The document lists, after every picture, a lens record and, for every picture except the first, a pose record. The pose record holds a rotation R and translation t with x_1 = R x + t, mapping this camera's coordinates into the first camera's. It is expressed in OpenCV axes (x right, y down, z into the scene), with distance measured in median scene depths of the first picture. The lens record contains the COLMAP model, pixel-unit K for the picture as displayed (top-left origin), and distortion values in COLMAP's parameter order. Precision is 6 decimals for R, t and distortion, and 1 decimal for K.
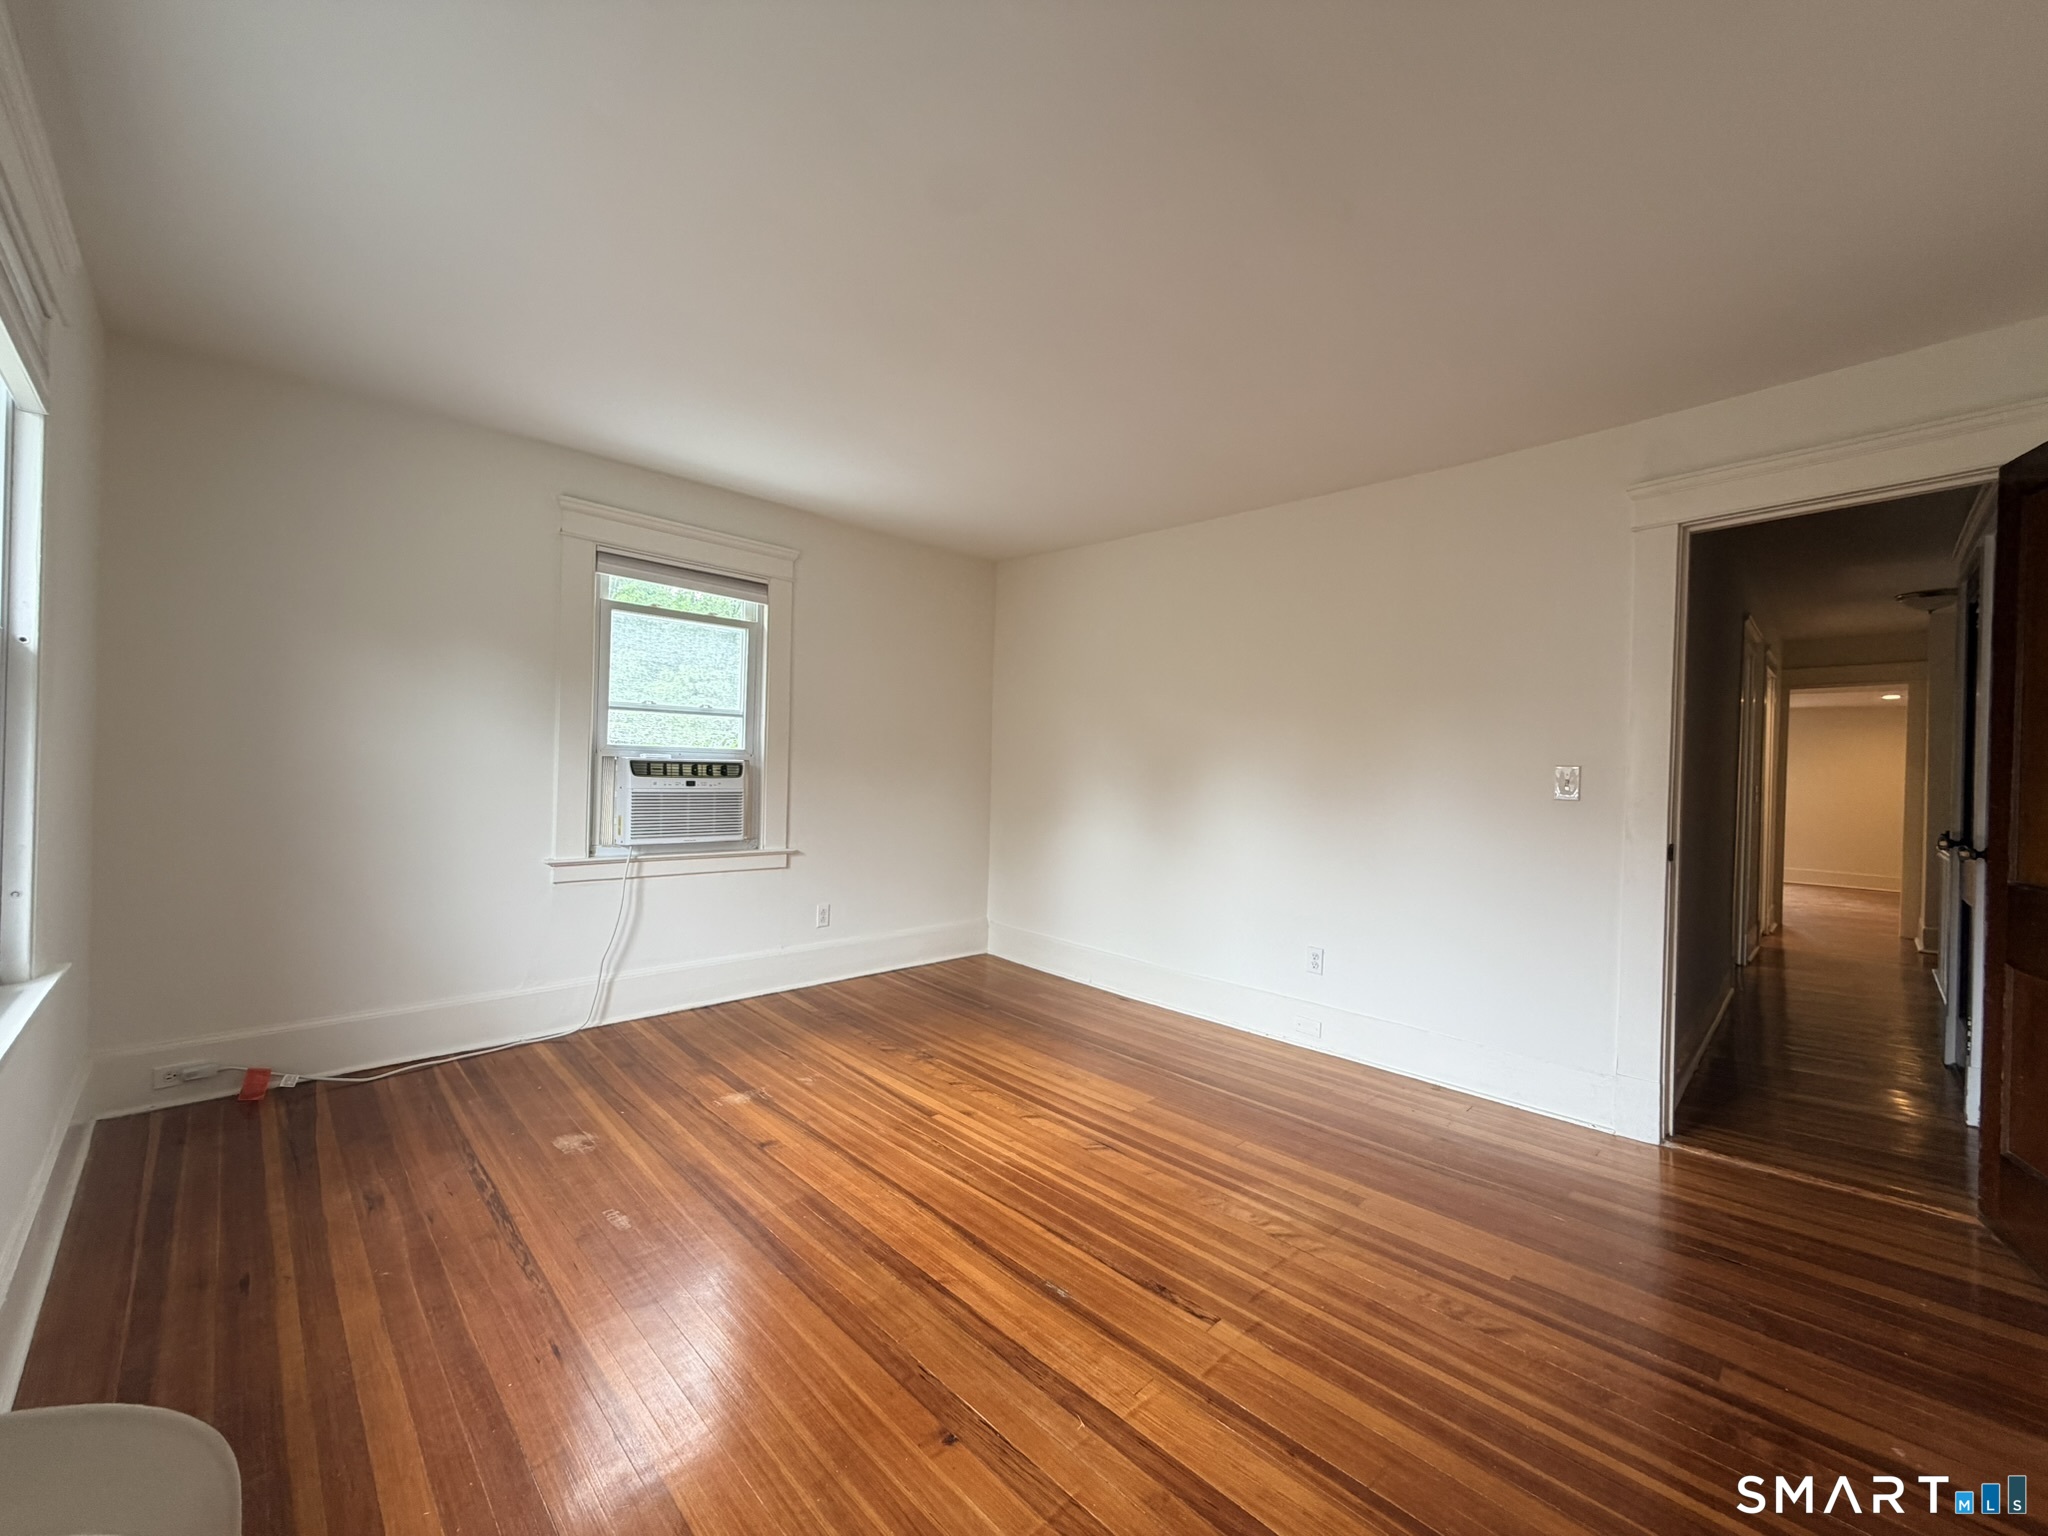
lens RADIAL K [[819.5, 0, 1013.6], [0, 819.5, 766.4], [0, 0, 1]] dist [0.001559, 0.000091]
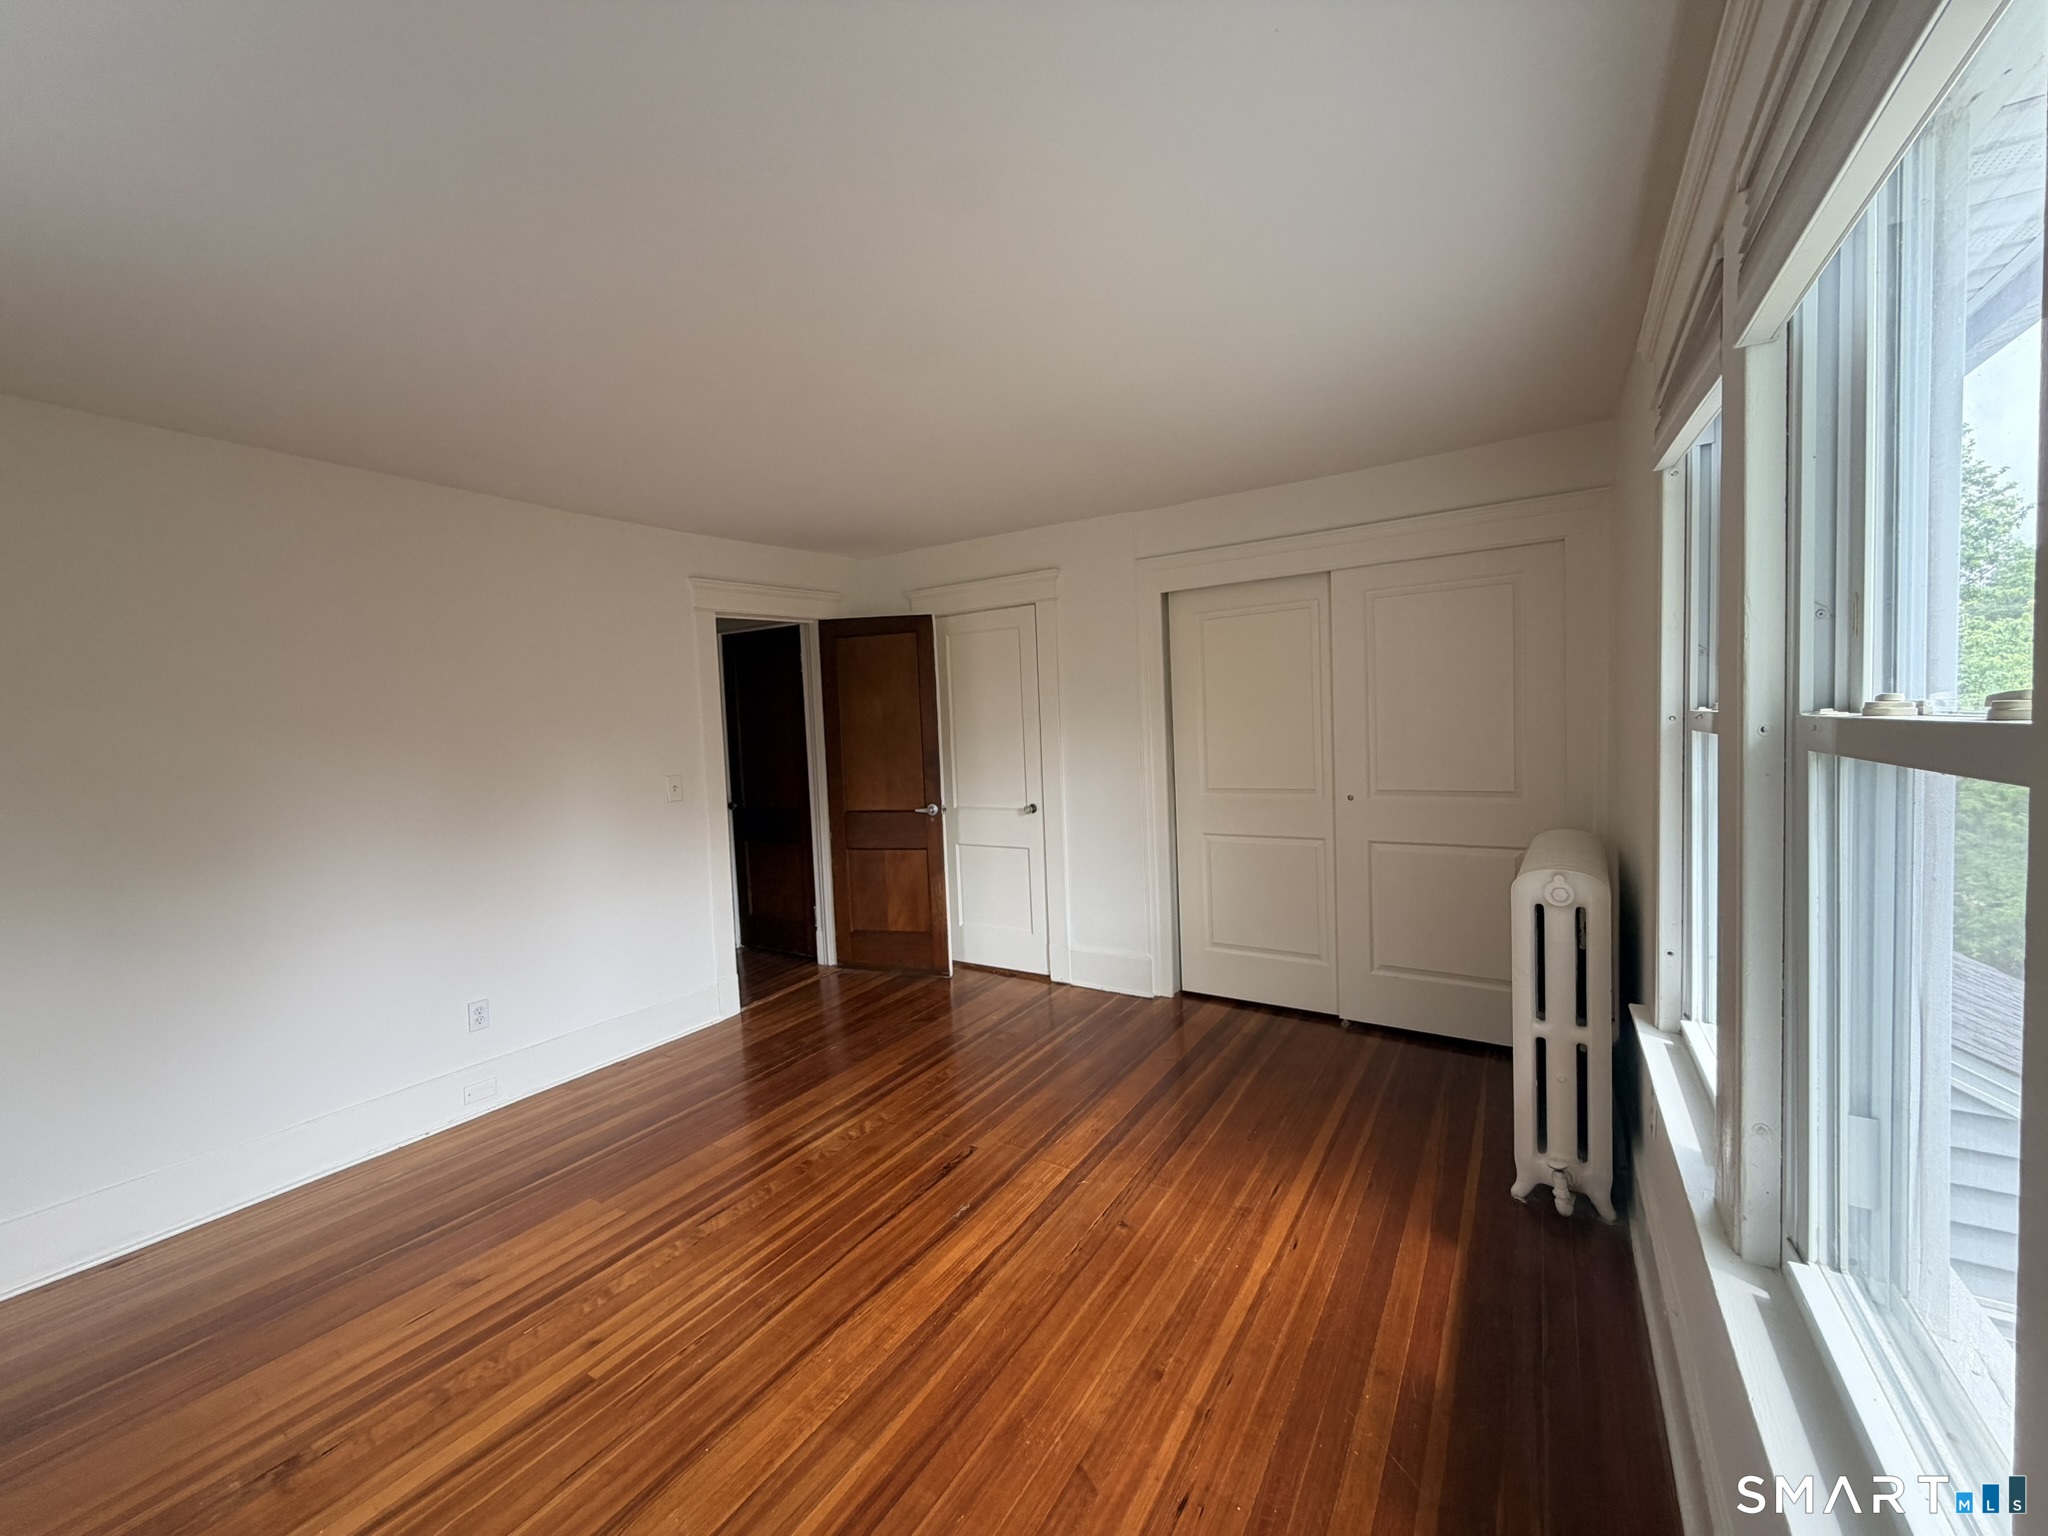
lens RADIAL K [[819.5, 0, 1021.2], [0, 819.5, 771.1], [0, 0, 1]] dist [0.001559, 0.000091]
pose [[-0.243835, -0.071686, 0.967164, -0.824276], [0.035911, 0.995913, 0.082871, -0.107534], [-0.969152, 0.054939, -0.240264, 0.836275]]
